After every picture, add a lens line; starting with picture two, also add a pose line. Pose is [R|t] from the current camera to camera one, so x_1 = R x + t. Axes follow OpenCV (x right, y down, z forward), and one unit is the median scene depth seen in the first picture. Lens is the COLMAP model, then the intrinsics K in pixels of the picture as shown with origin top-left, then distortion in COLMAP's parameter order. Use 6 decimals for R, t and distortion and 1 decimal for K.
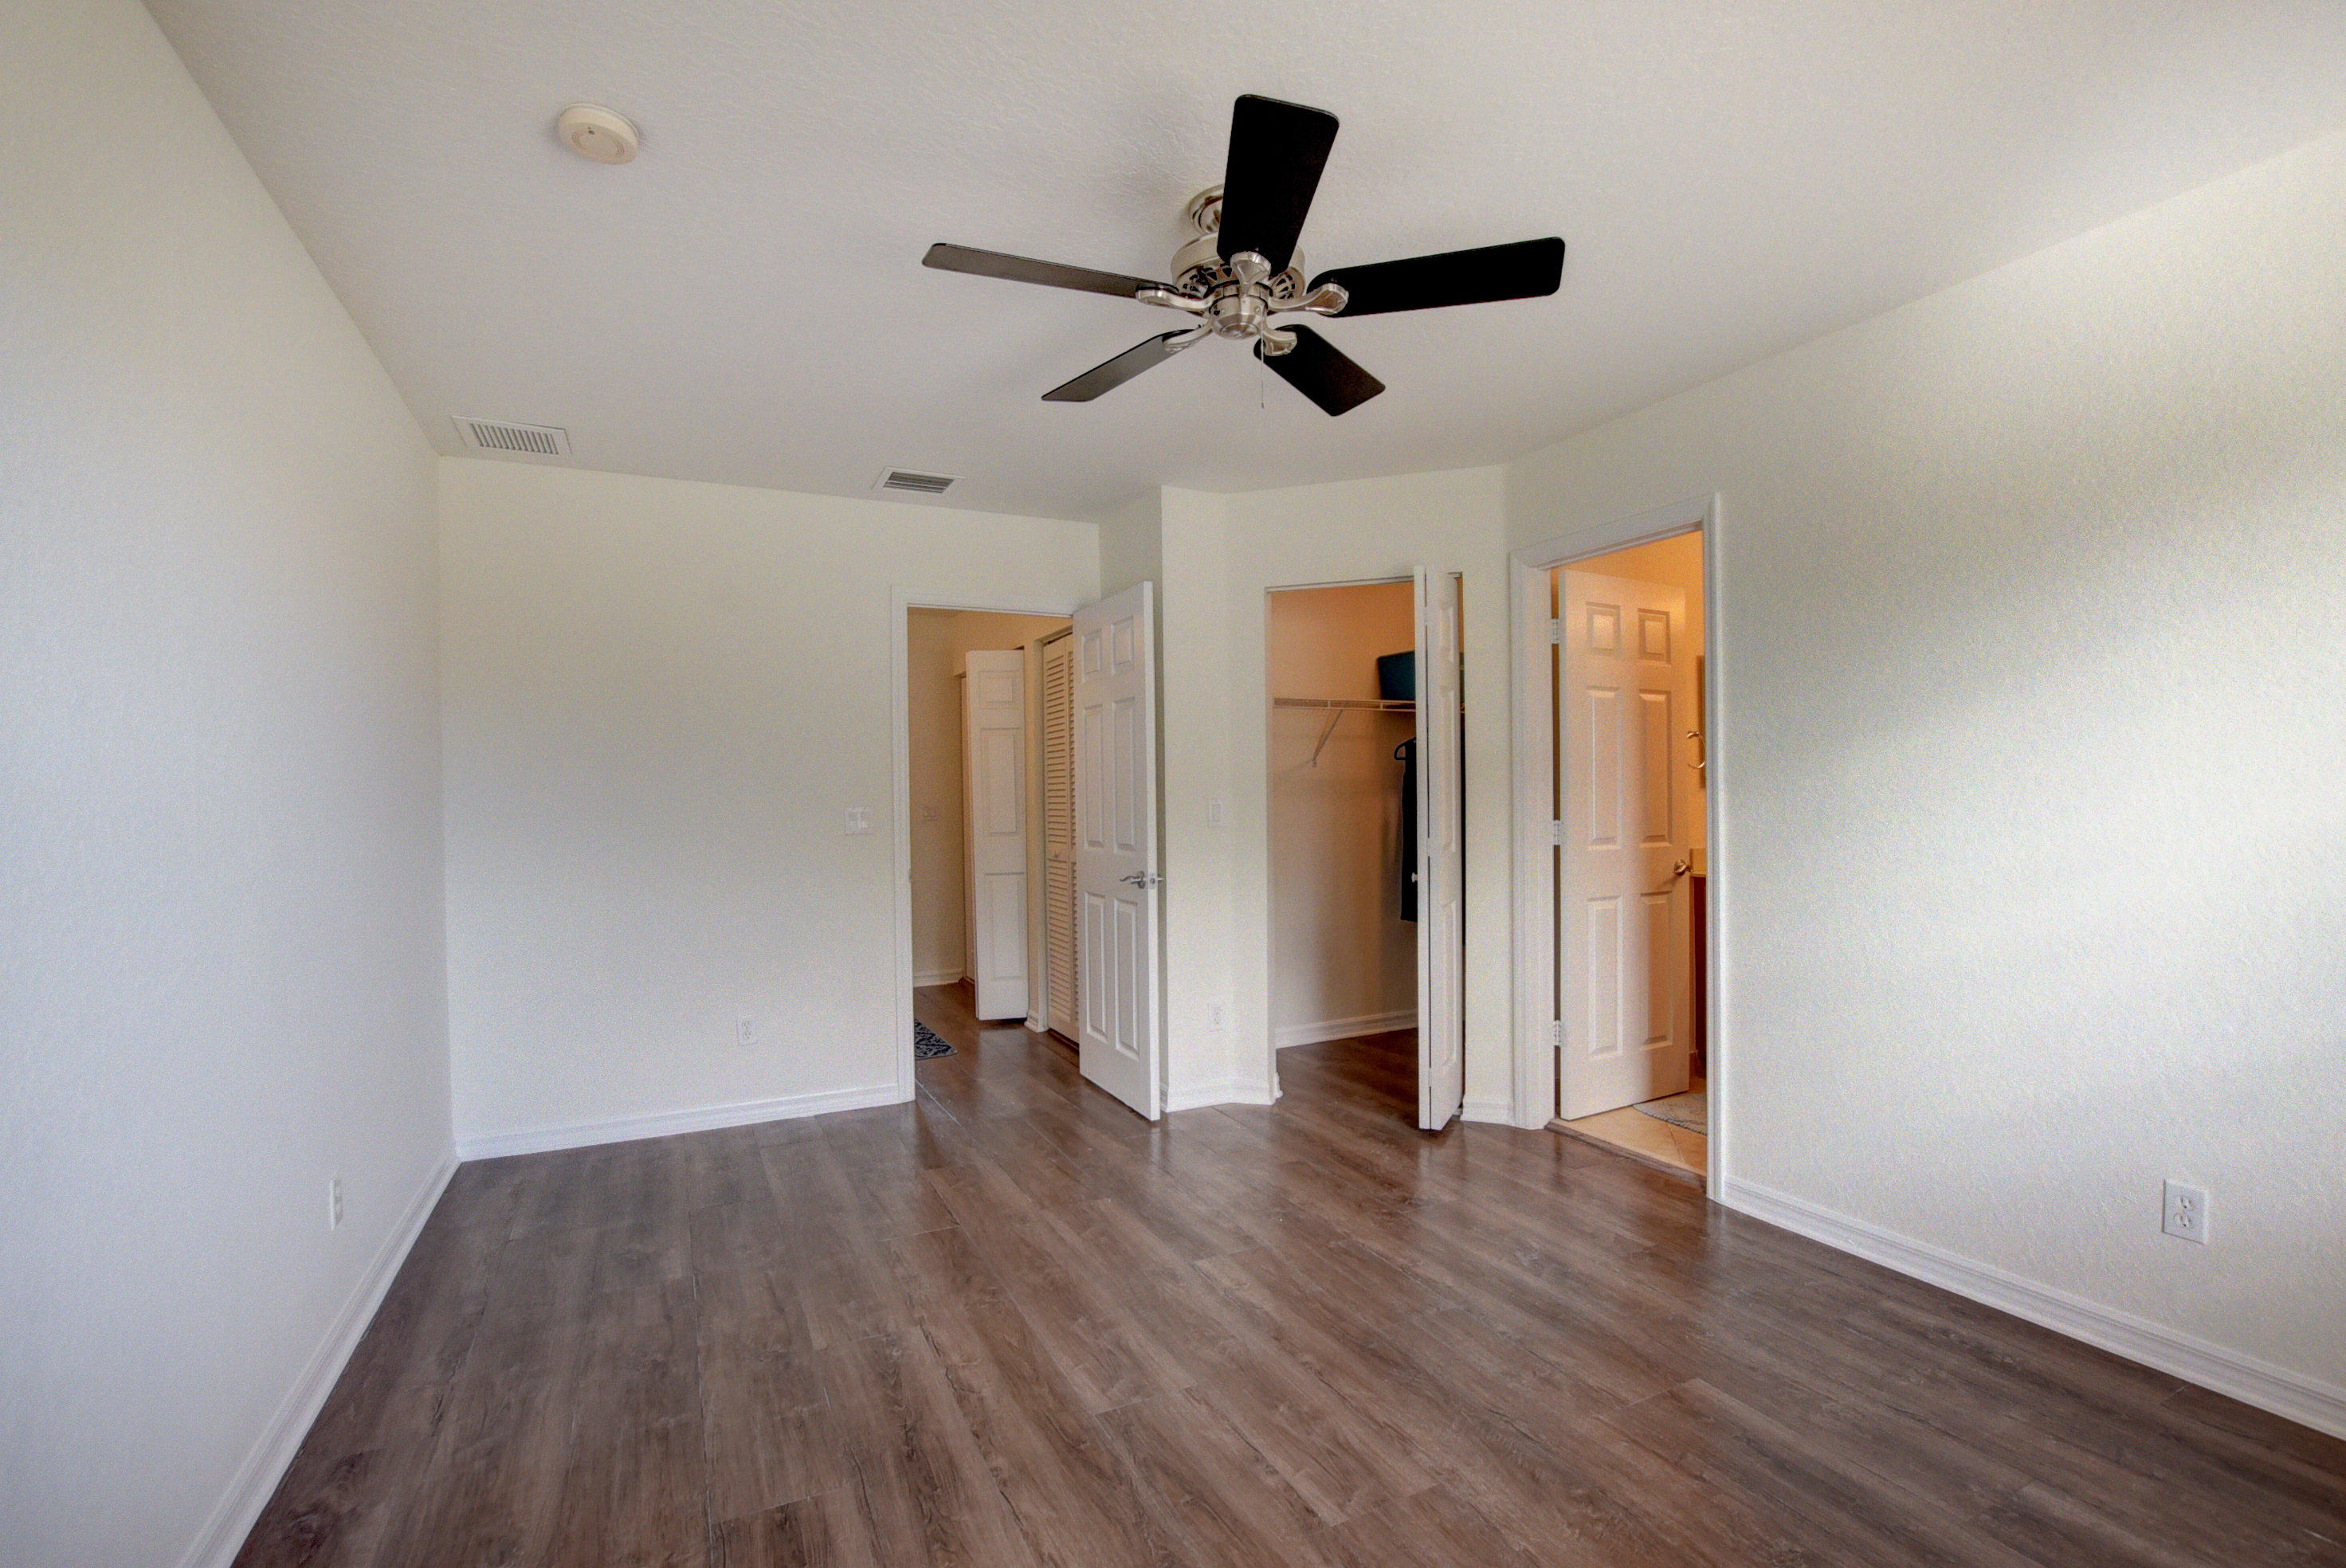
lens RADIAL K [[1024.7, 0, 1175.3], [0, 1024.7, 801.3], [0, 0, 1]] dist [-0.033425, 0.004533]
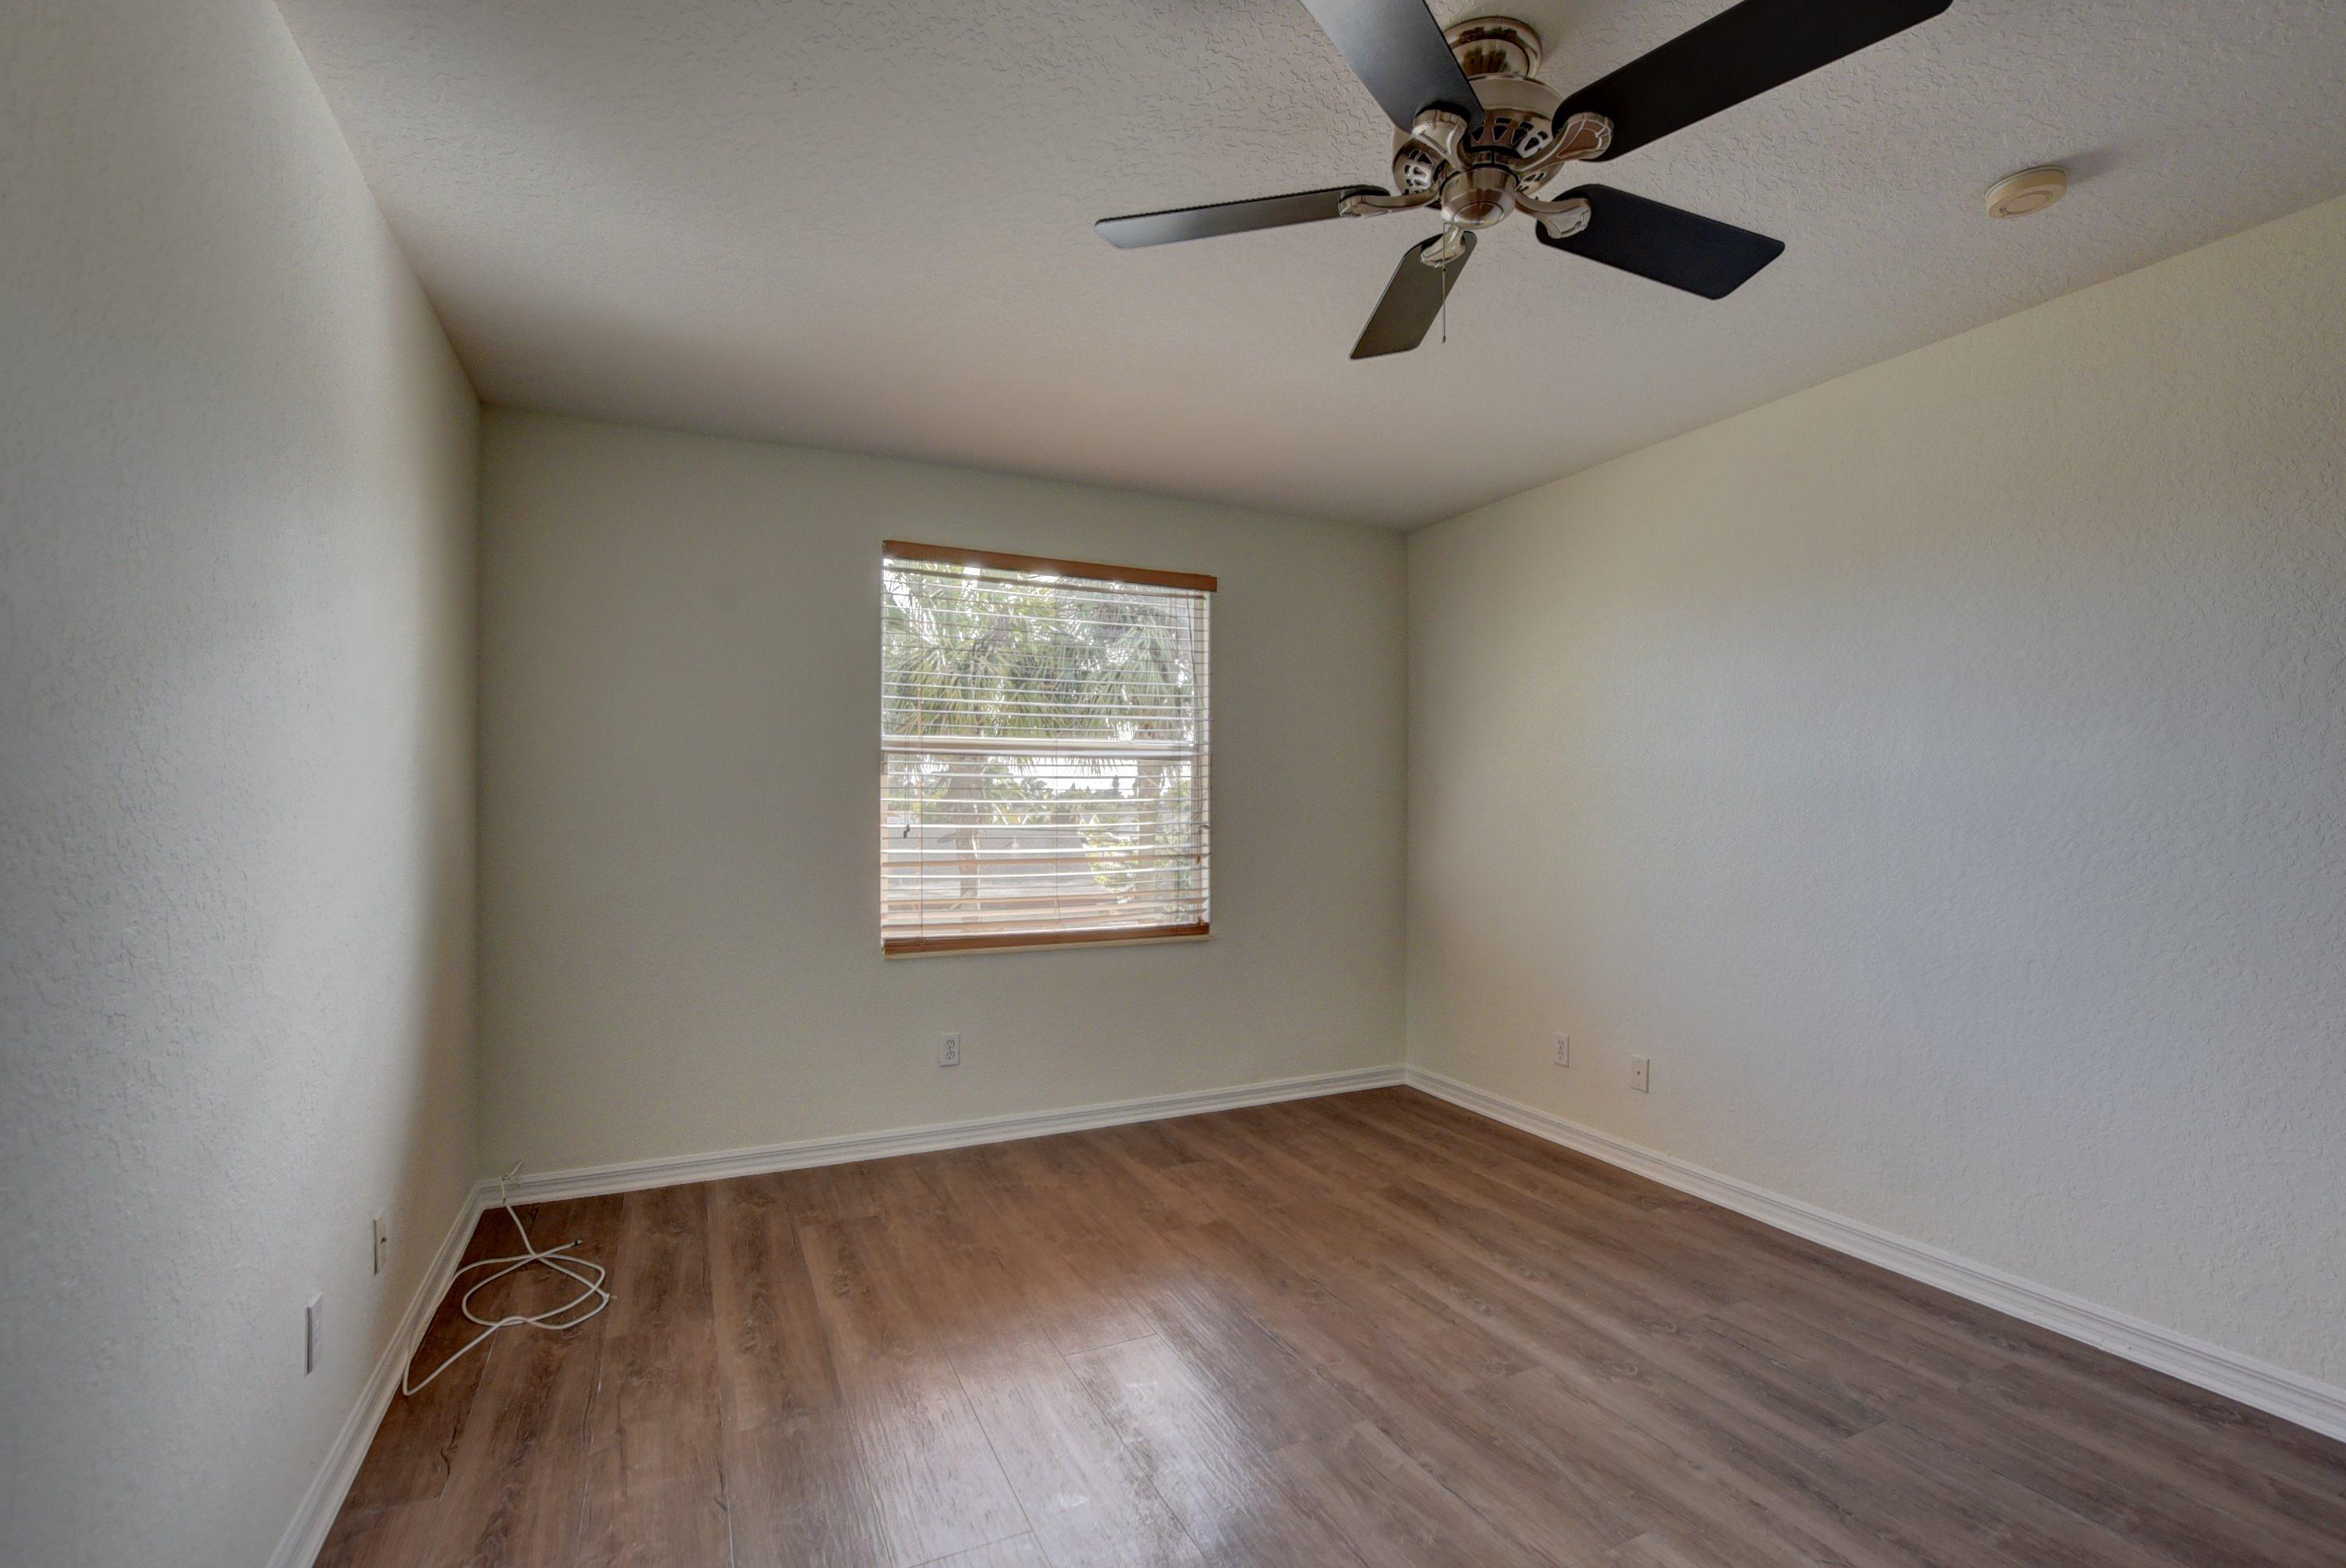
lens RADIAL K [[1035.2, 0, 1163.1], [0, 1035.2, 810.1], [0, 0, 1]] dist [-0.039993, 0.005557]
pose [[-0.999706, 0.013079, 0.020393, 0.329737], [0.013350, 0.999824, 0.013218, -0.021625], [-0.020216, 0.013487, -0.999705, 2.008671]]
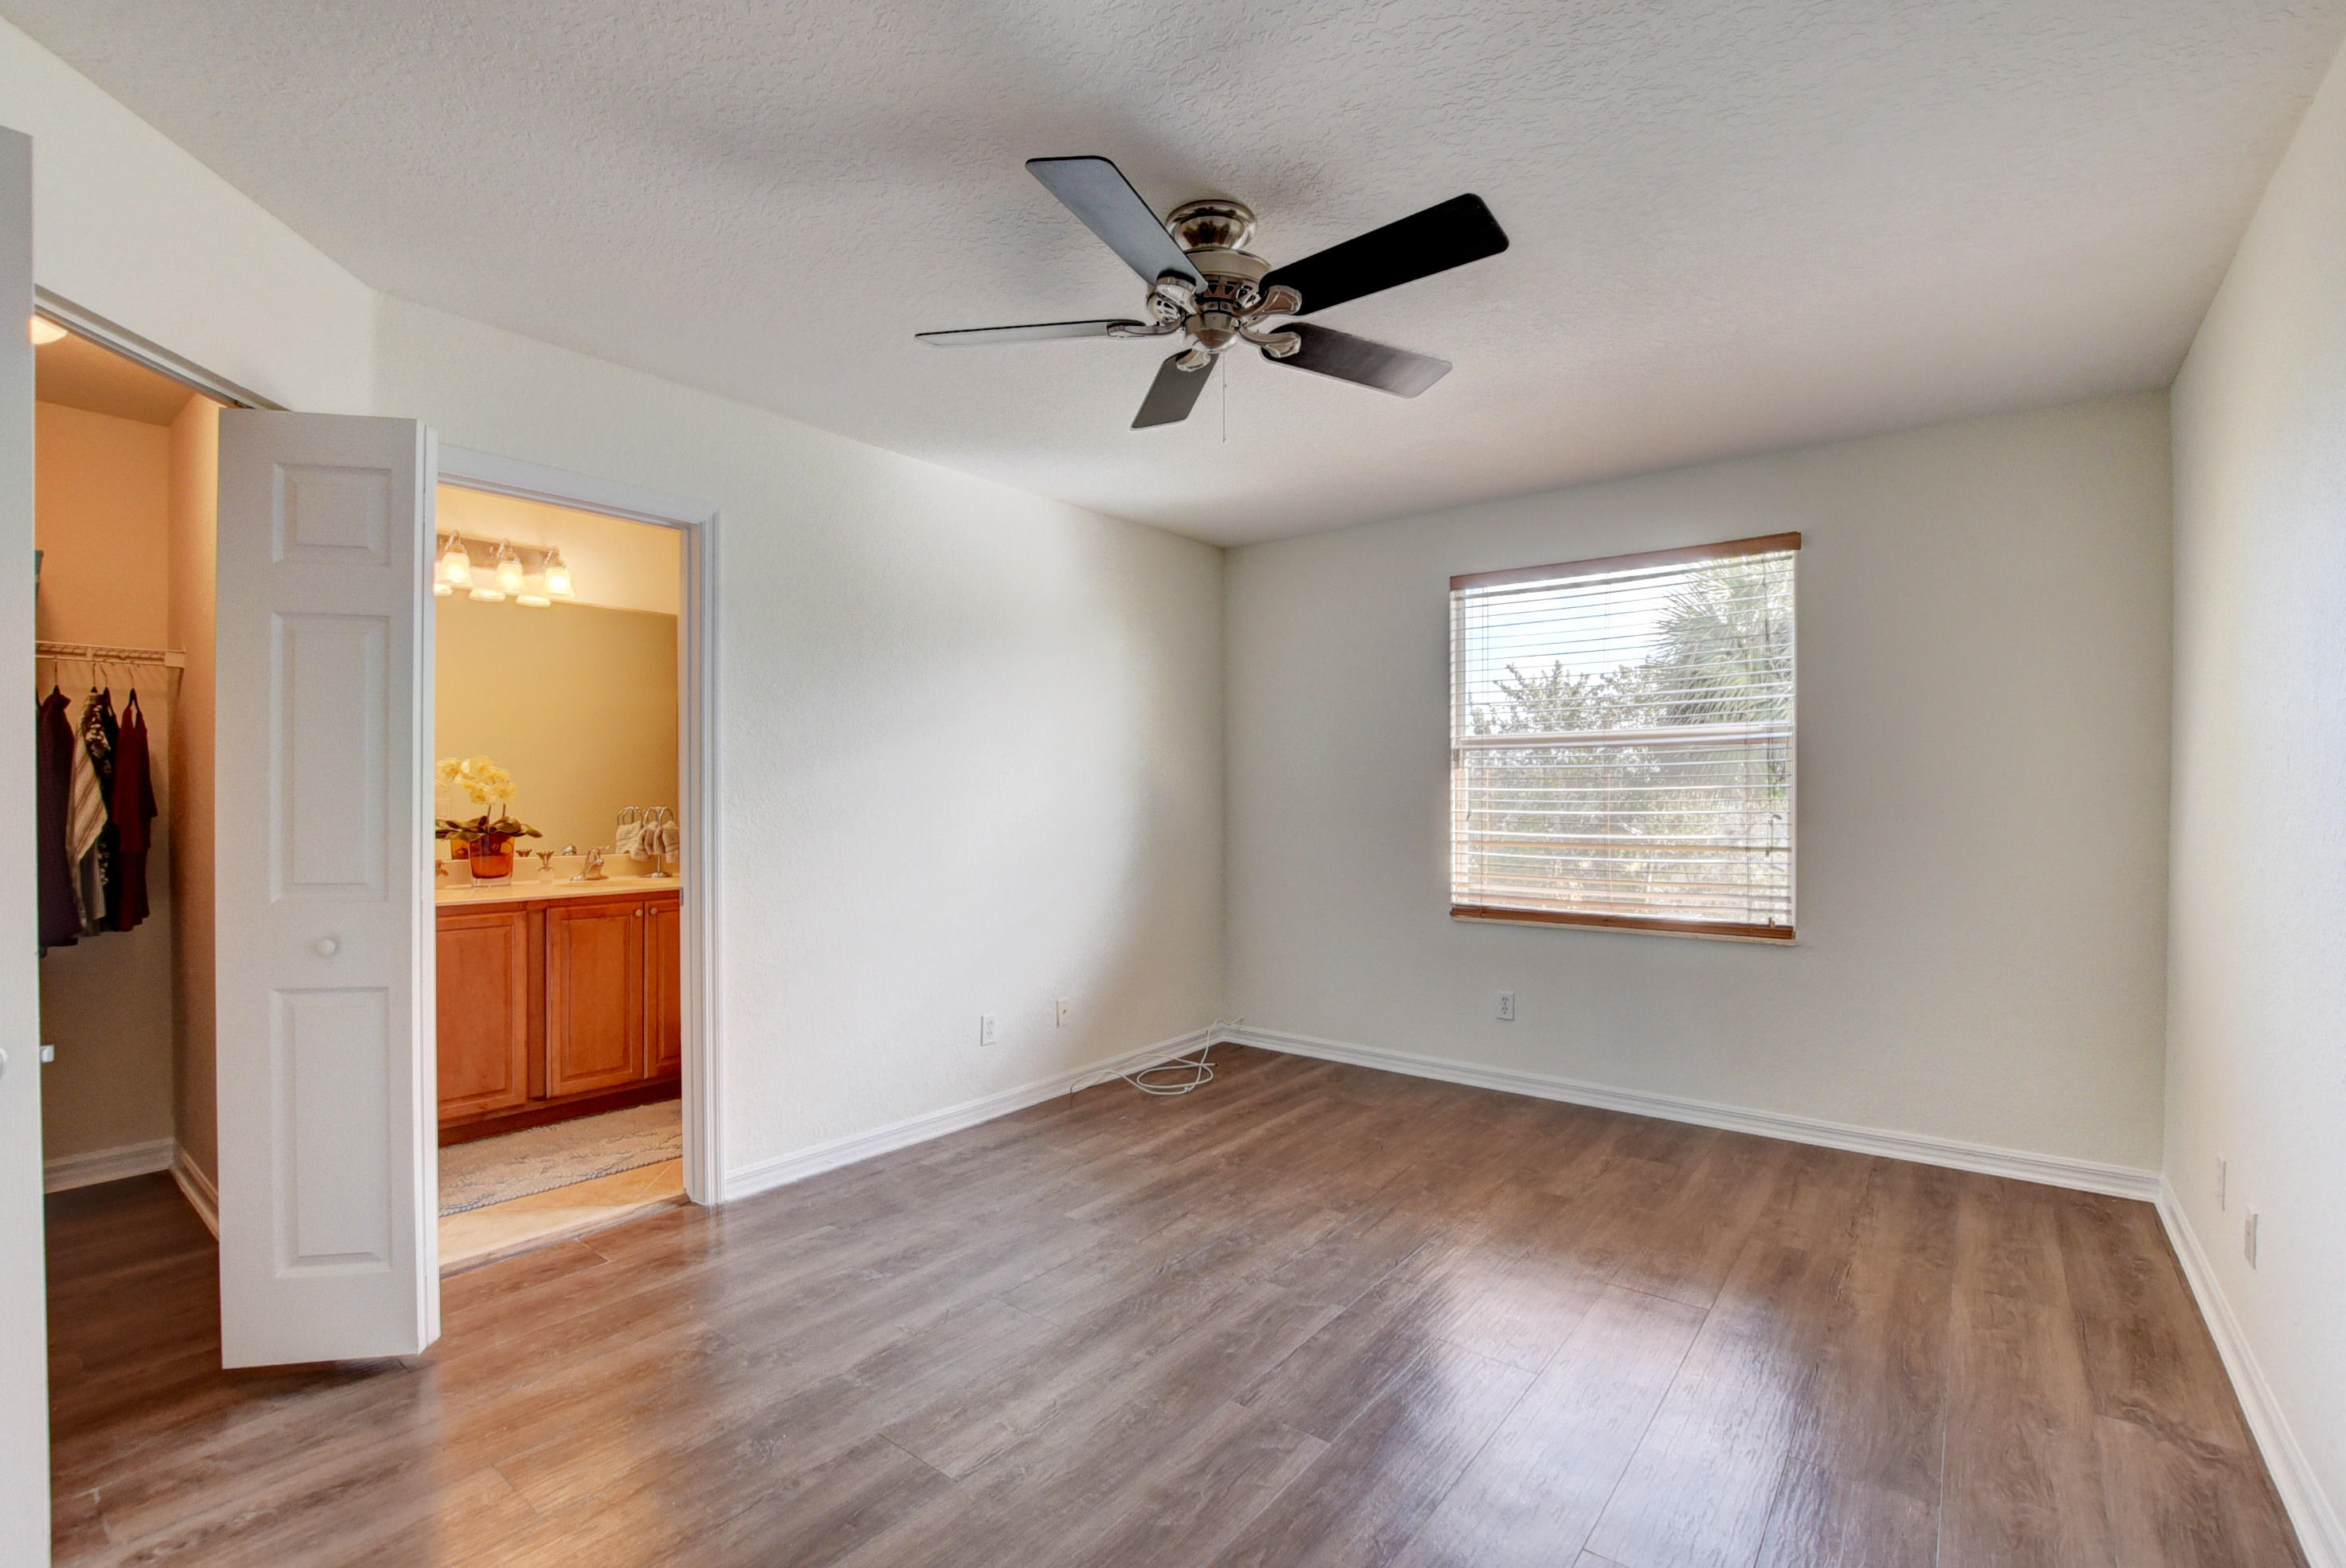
lens RADIAL K [[1024.7, 0, 1175.3], [0, 1024.7, 801.3], [0, 0, 1]] dist [-0.033425, 0.004533]
pose [[-0.424812, 0.010912, 0.905216, -0.954276], [0.014045, 0.999886, -0.005462, 0.008604], [-0.905173, 0.010393, -0.424917, 1.656871]]
